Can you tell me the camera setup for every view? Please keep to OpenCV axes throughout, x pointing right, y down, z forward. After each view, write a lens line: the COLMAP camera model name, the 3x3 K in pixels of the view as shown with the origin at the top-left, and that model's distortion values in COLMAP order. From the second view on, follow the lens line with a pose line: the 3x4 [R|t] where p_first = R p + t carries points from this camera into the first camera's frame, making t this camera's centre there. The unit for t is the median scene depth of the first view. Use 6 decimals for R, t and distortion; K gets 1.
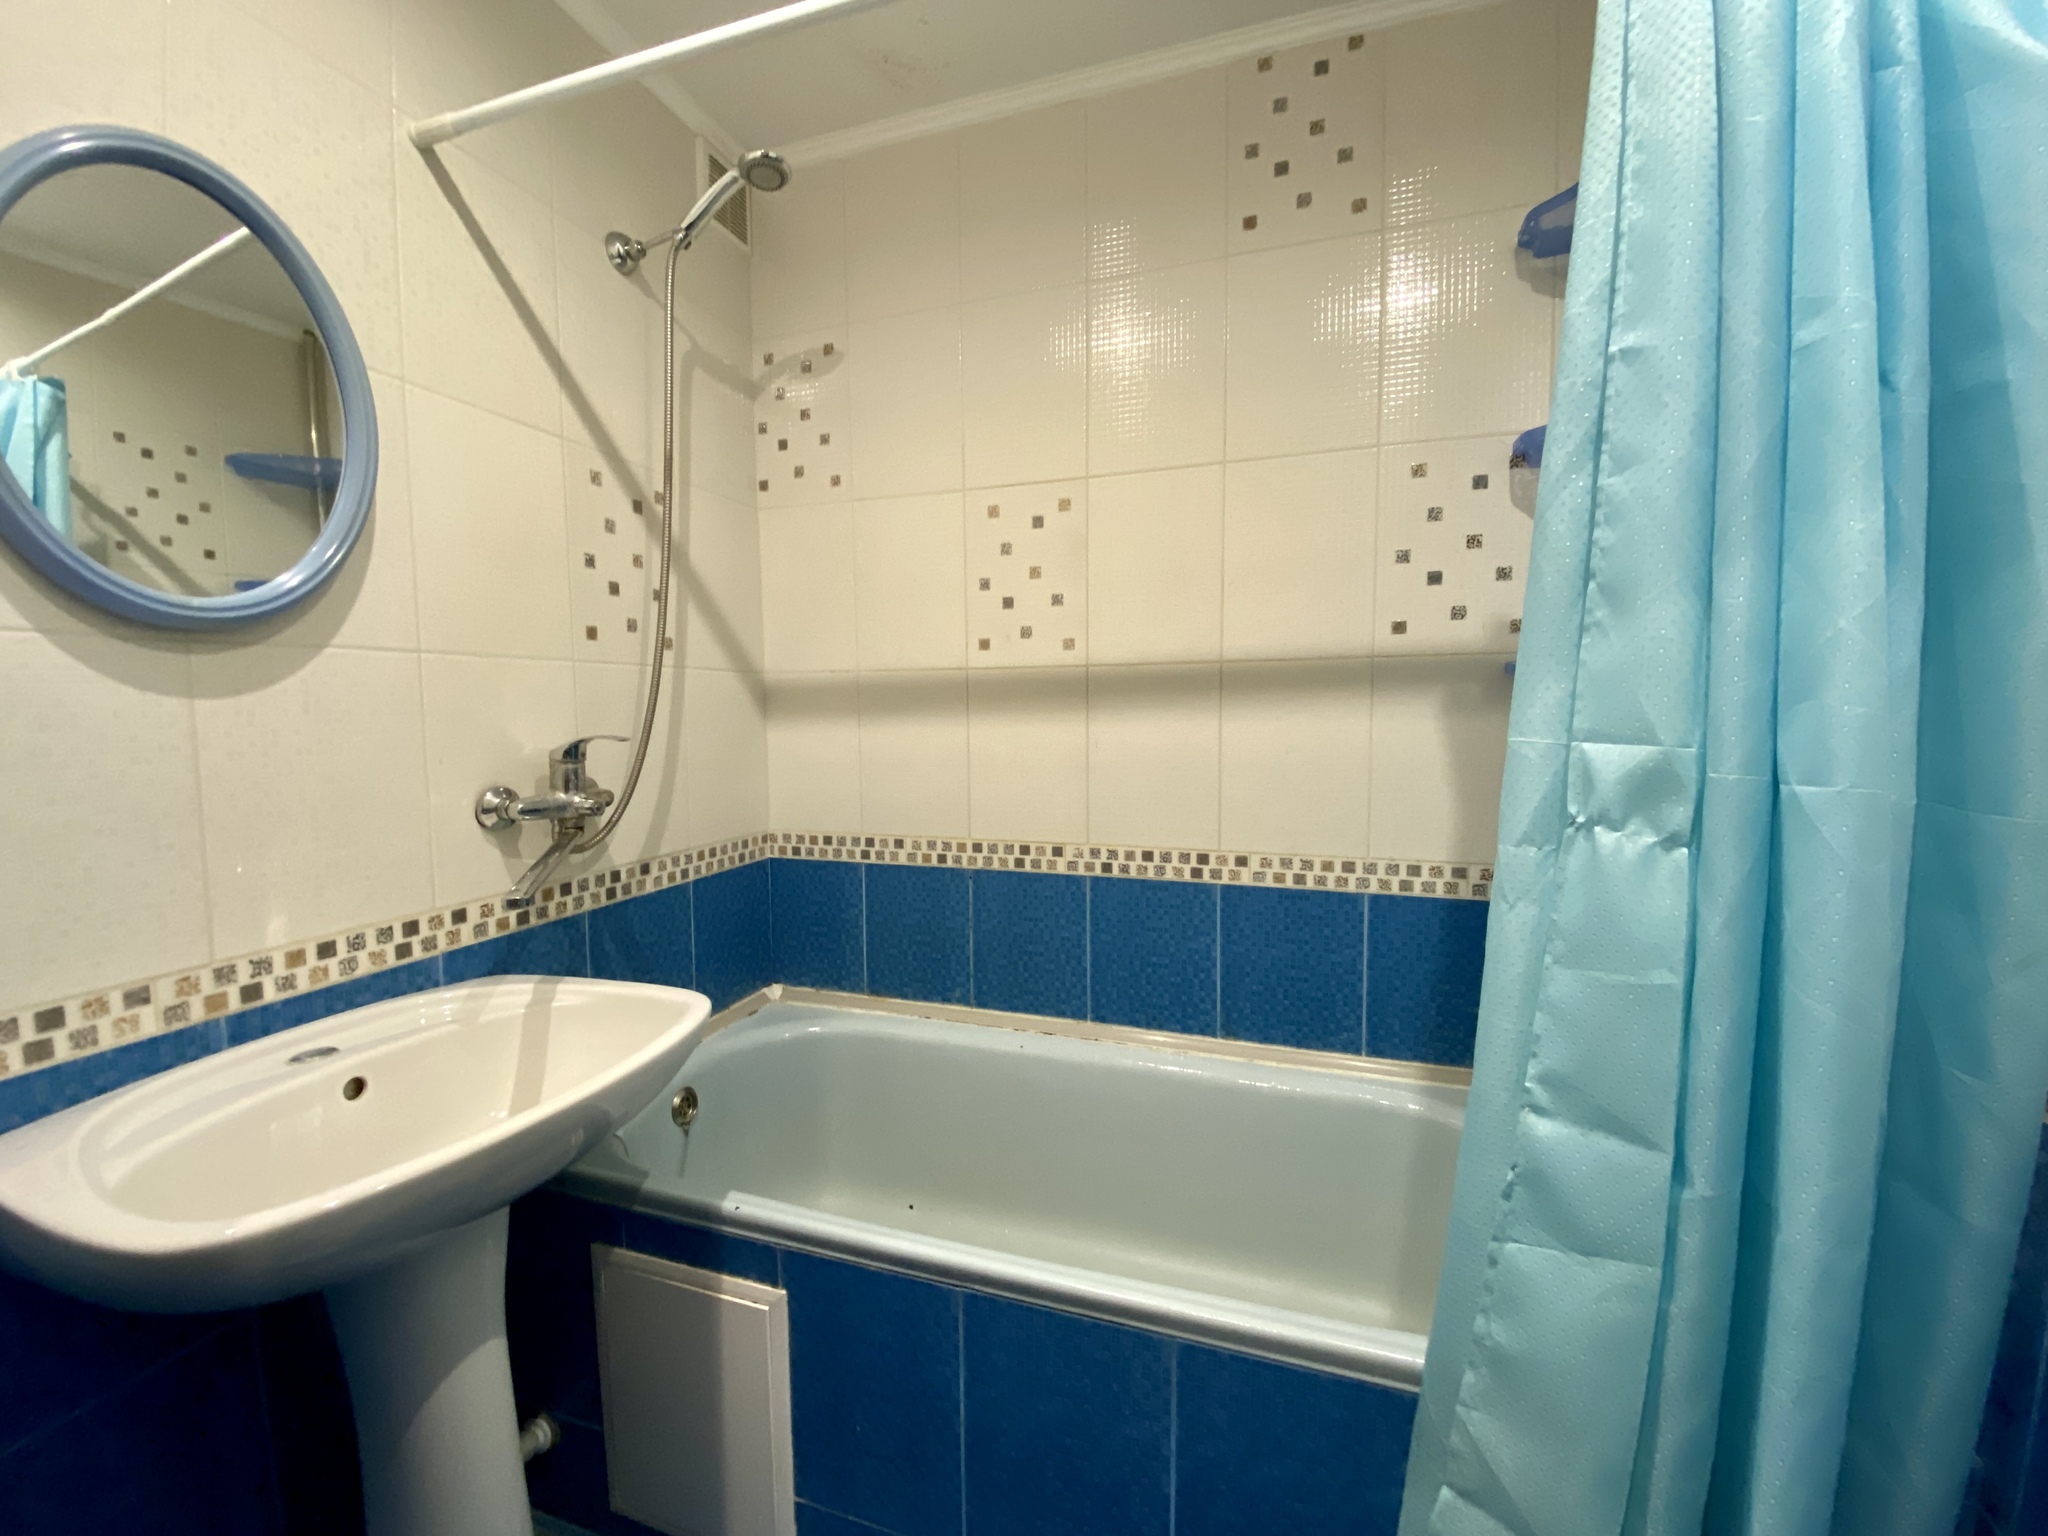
lens RADIAL K [[831.6, 0, 1017.0], [0, 831.6, 766.9], [0, 0, 1]] dist [0.008218, -0.015707]
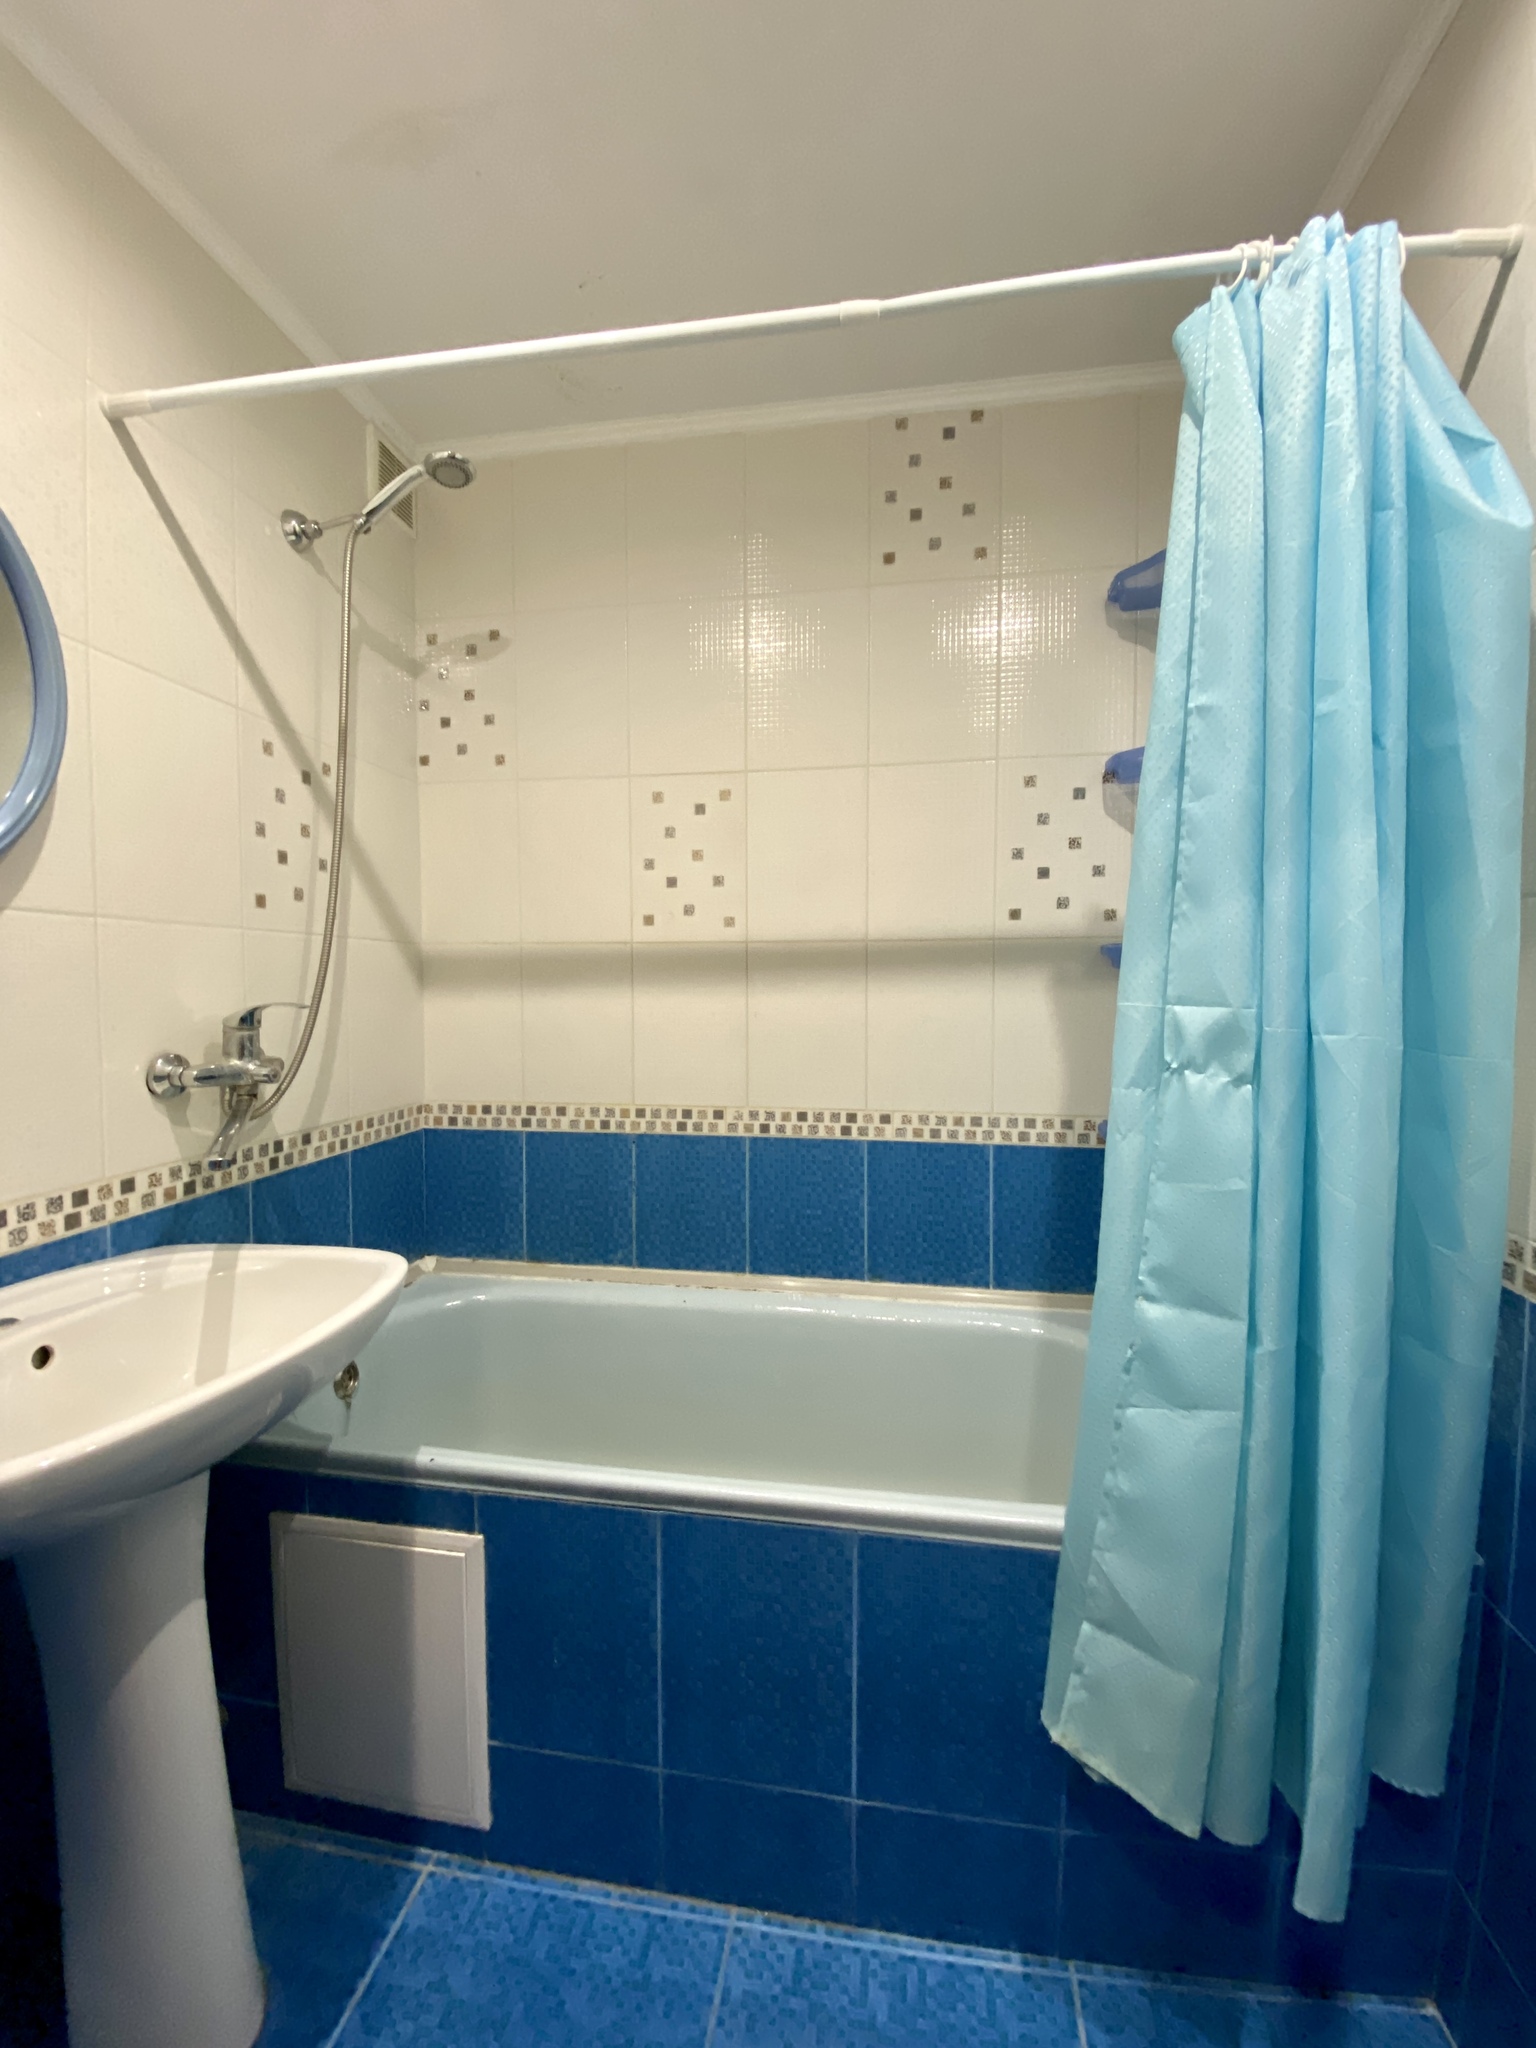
lens RADIAL K [[831.6, 0, 768.2], [0, 831.6, 1016.0], [0, 0, 1]] dist [0.008218, -0.015707]
pose [[0.985751, 0.001643, 0.168200, -0.097594], [0.004262, 0.999387, -0.034740, 0.018018], [-0.168154, 0.034962, 0.985141, -0.101315]]
